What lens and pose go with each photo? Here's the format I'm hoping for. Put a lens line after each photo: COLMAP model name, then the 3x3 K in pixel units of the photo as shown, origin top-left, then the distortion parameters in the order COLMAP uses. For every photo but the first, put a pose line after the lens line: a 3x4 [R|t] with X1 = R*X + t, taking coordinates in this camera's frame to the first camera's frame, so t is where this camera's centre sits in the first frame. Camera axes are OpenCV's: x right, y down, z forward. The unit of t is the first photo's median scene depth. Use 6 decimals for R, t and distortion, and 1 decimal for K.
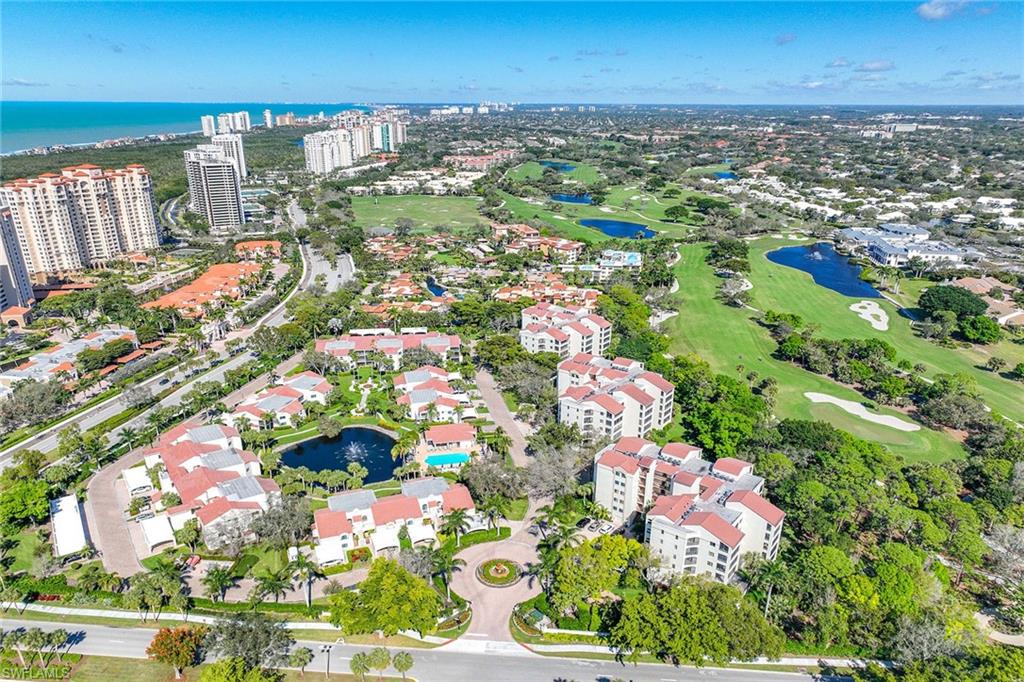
lens RADIAL K [[700.3, 0, 512.0], [0, 700.3, 341.0], [0, 0, 1]] dist [0.005971, 0.005736]
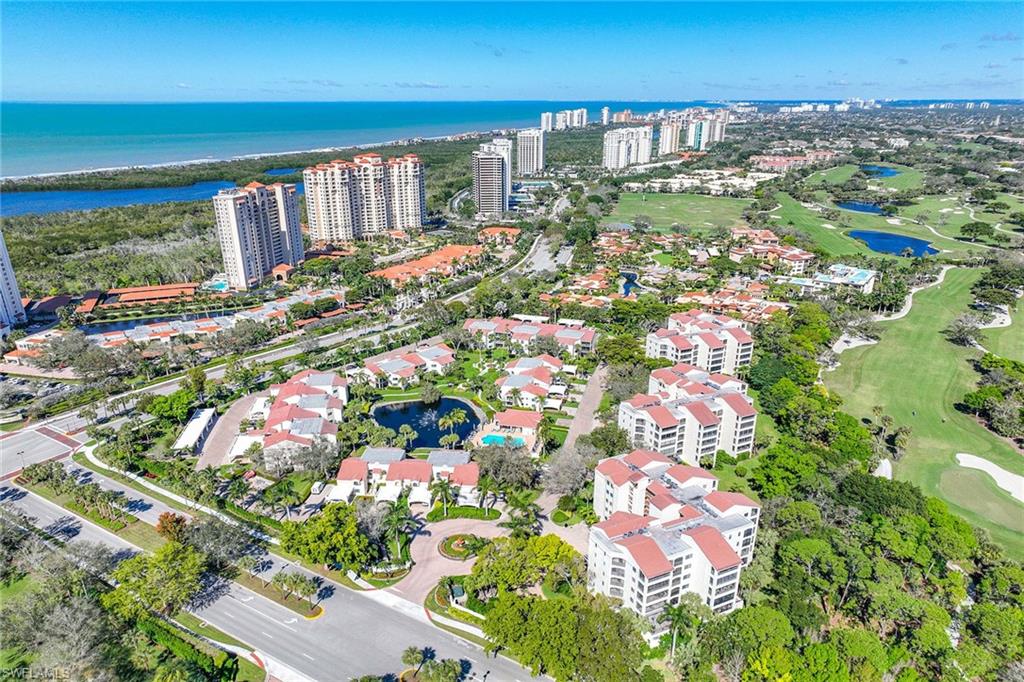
lens RADIAL K [[700.3, 0, 512.0], [0, 700.3, 341.0], [0, 0, 1]] dist [0.005971, 0.005736]
pose [[0.903979, 0.136333, -0.405260, 0.154079], [-0.134979, 0.990329, 0.032069, -0.007002], [0.405713, 0.025712, 0.913639, 0.021732]]
